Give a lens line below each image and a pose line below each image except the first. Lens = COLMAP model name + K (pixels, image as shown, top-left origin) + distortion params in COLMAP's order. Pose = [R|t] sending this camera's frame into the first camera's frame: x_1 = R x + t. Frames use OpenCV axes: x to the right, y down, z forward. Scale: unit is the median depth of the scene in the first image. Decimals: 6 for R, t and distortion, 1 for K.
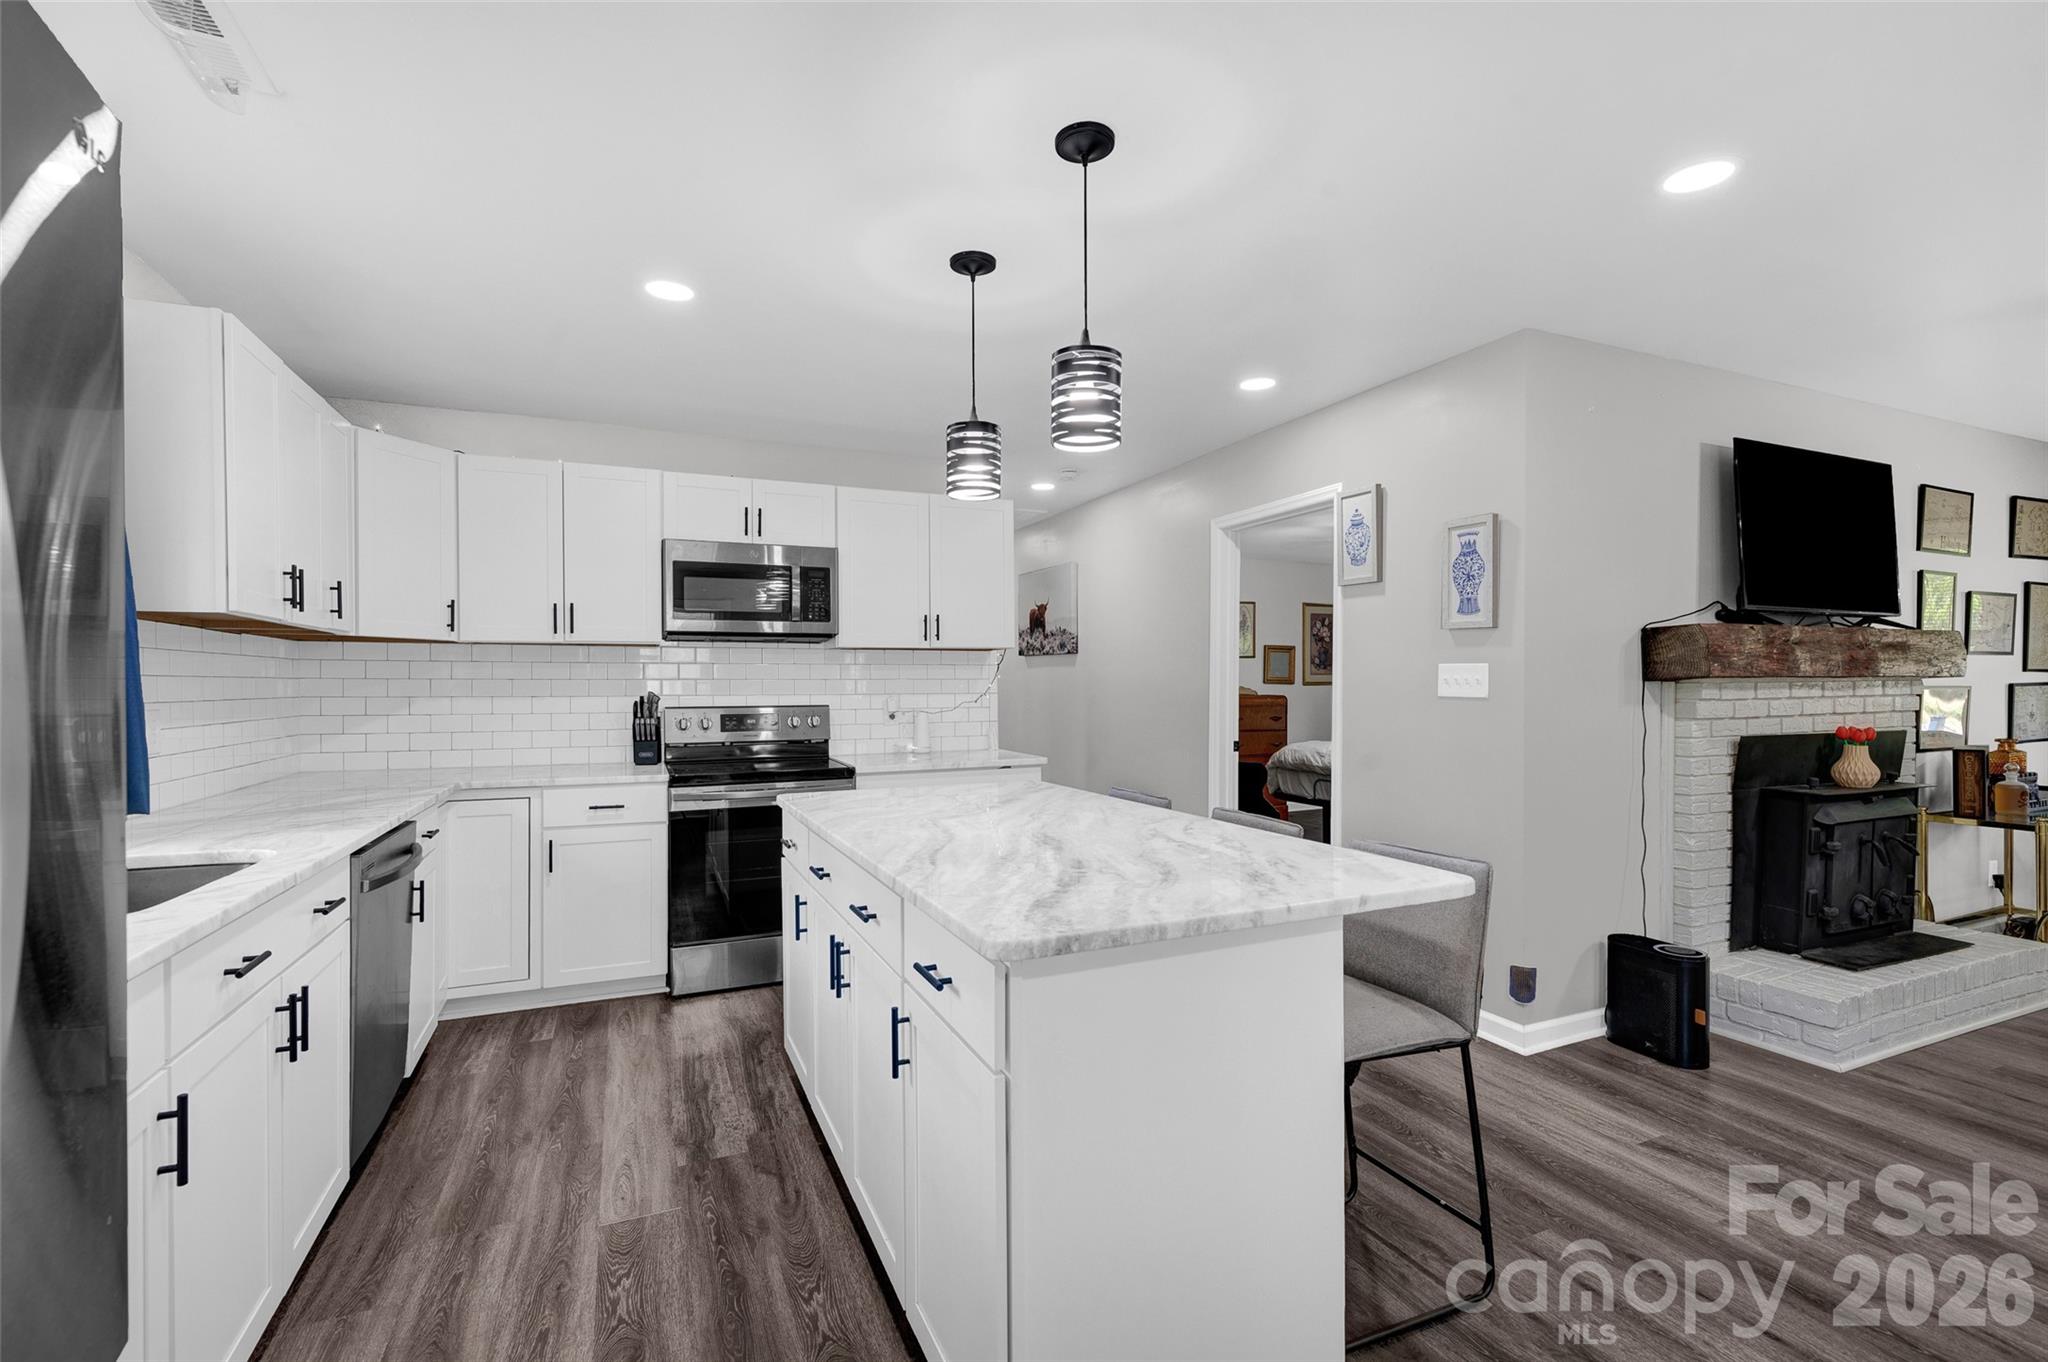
lens RADIAL K [[905.3, 0, 1024.7], [0, 905.3, 682.8], [0, 0, 1]] dist [-0.013147, -0.000070]
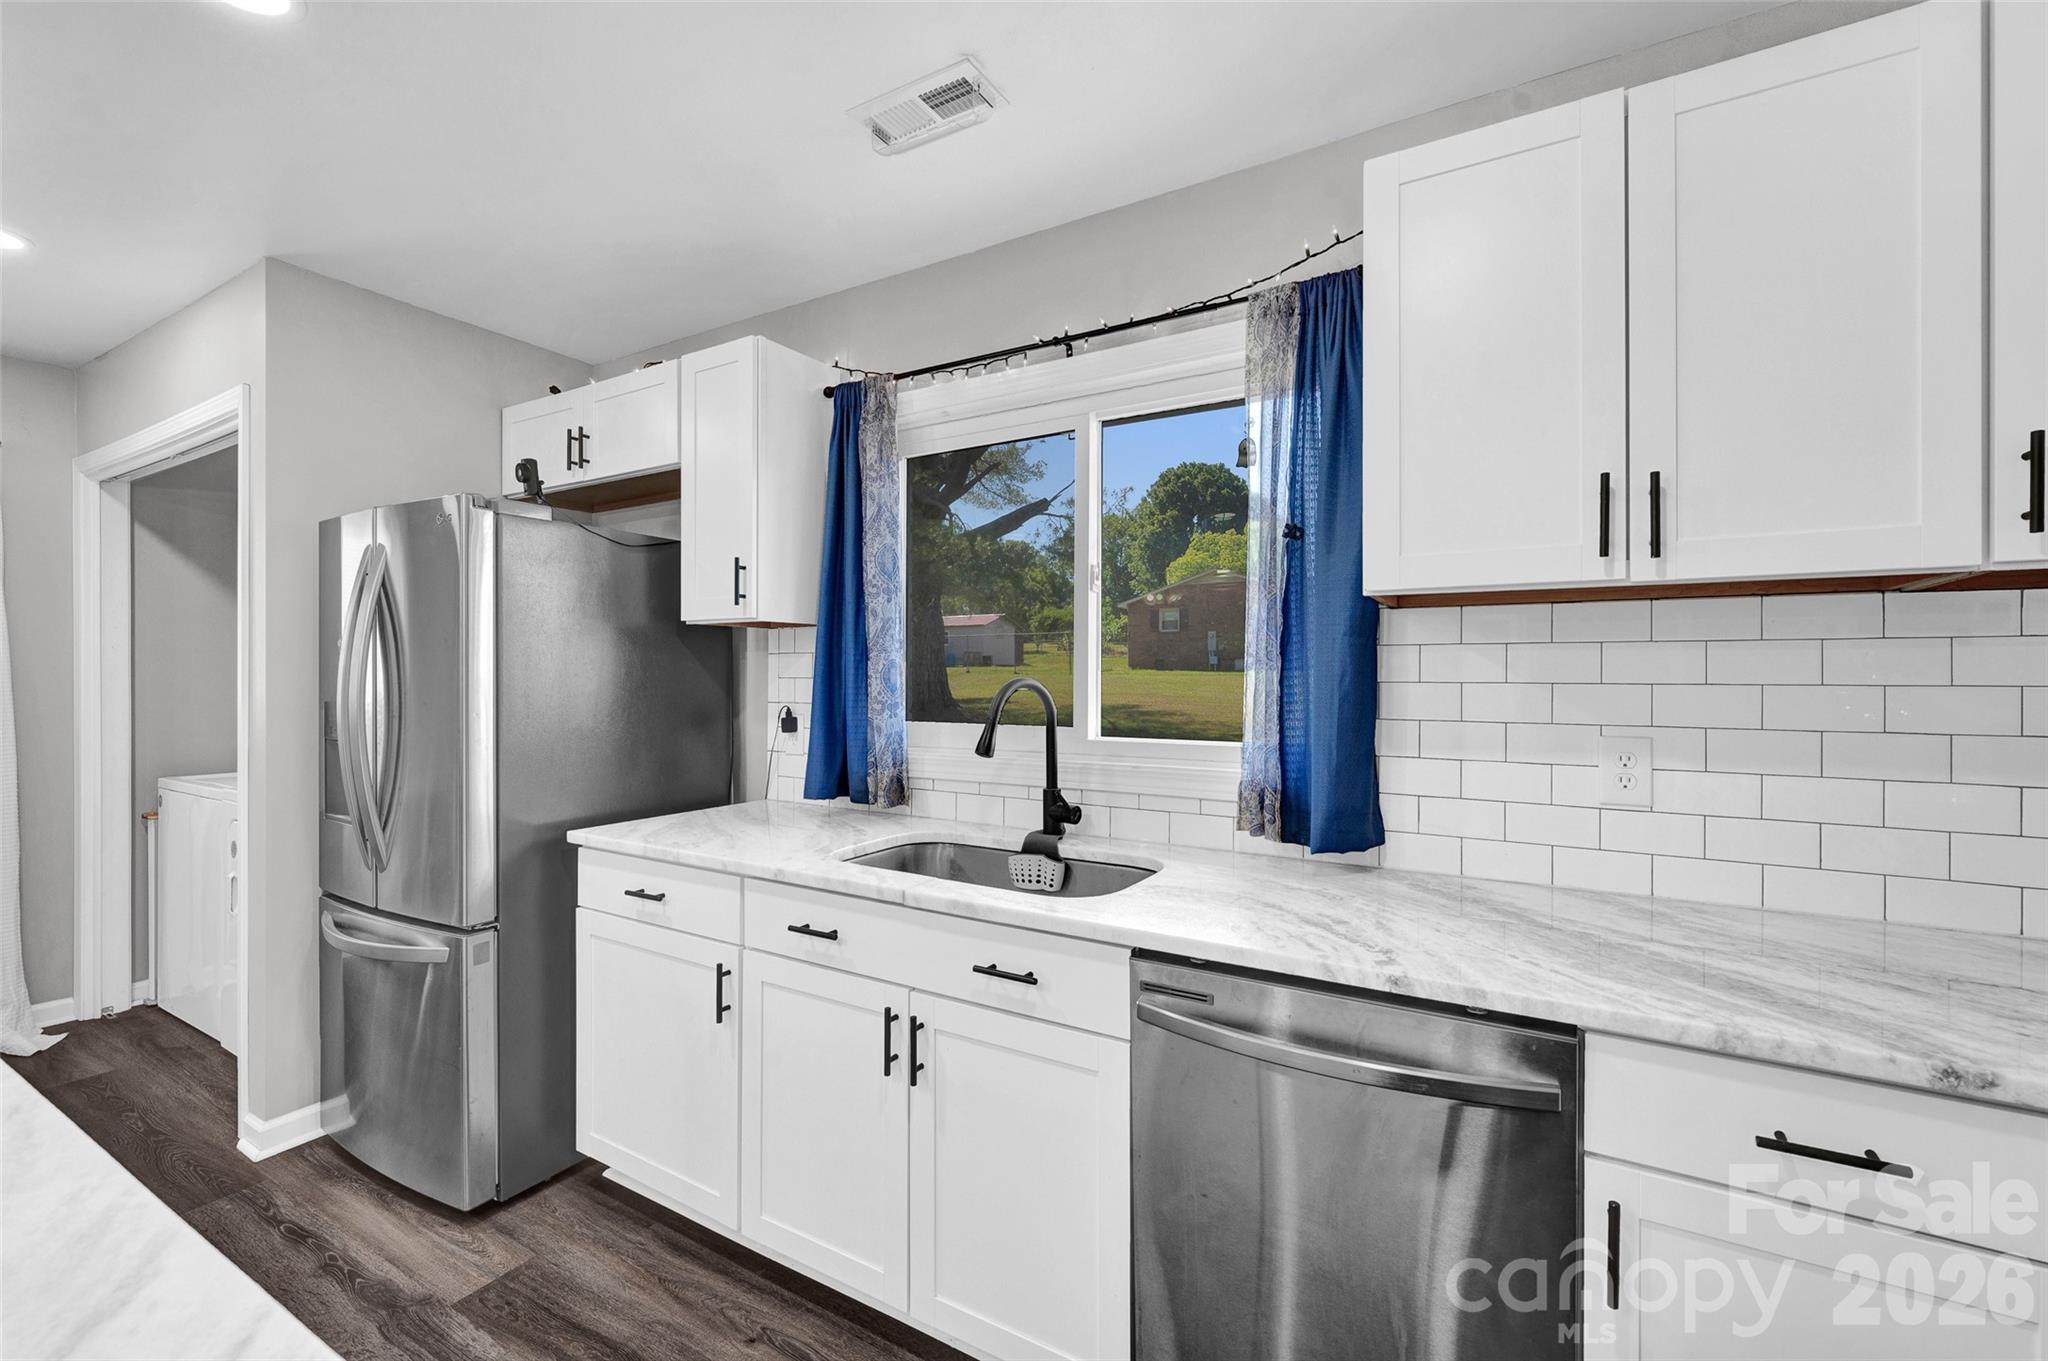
lens RADIAL K [[875.8, 0, 1029.1], [0, 875.8, 671.0], [0, 0, 1]] dist [-0.001368, 0.000114]
pose [[-0.808053, -0.004622, -0.589092, -0.161584], [-0.001447, 0.999982, -0.005861, -0.008252], [0.589108, -0.003884, -0.808045, 0.846210]]
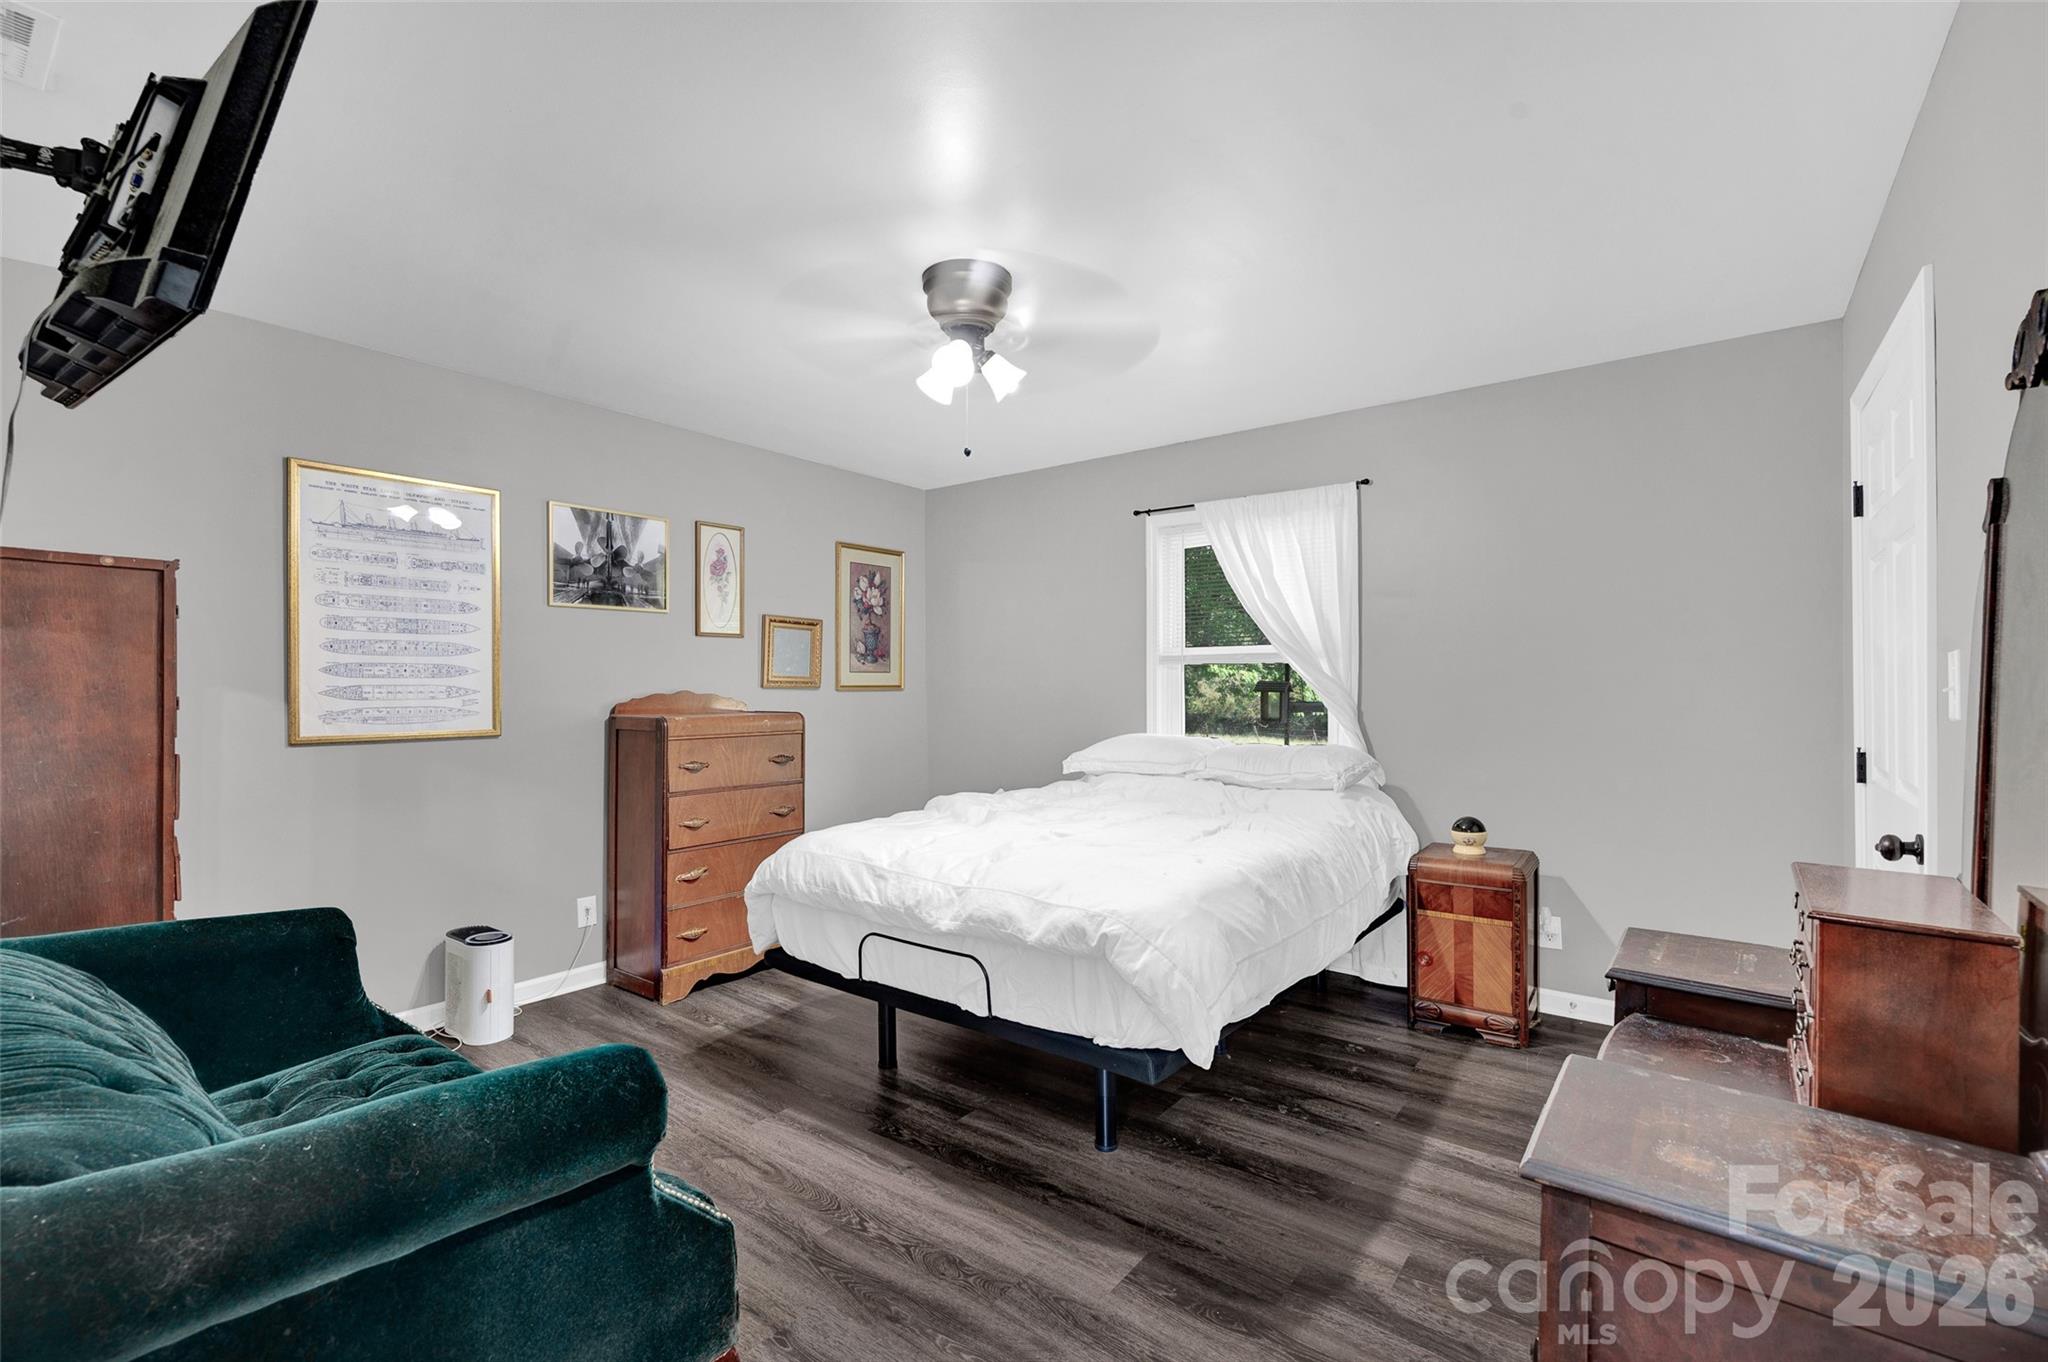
lens RADIAL K [[875.8, 0, 1040.8], [0, 875.8, 692.8], [0, 0, 1]] dist [-0.001368, 0.000114]
pose [[0.866171, -0.001881, 0.499745, 0.354099], [-0.003686, 0.999942, 0.010152, -0.005927], [-0.499735, -0.010635, 0.866113, 1.130340]]
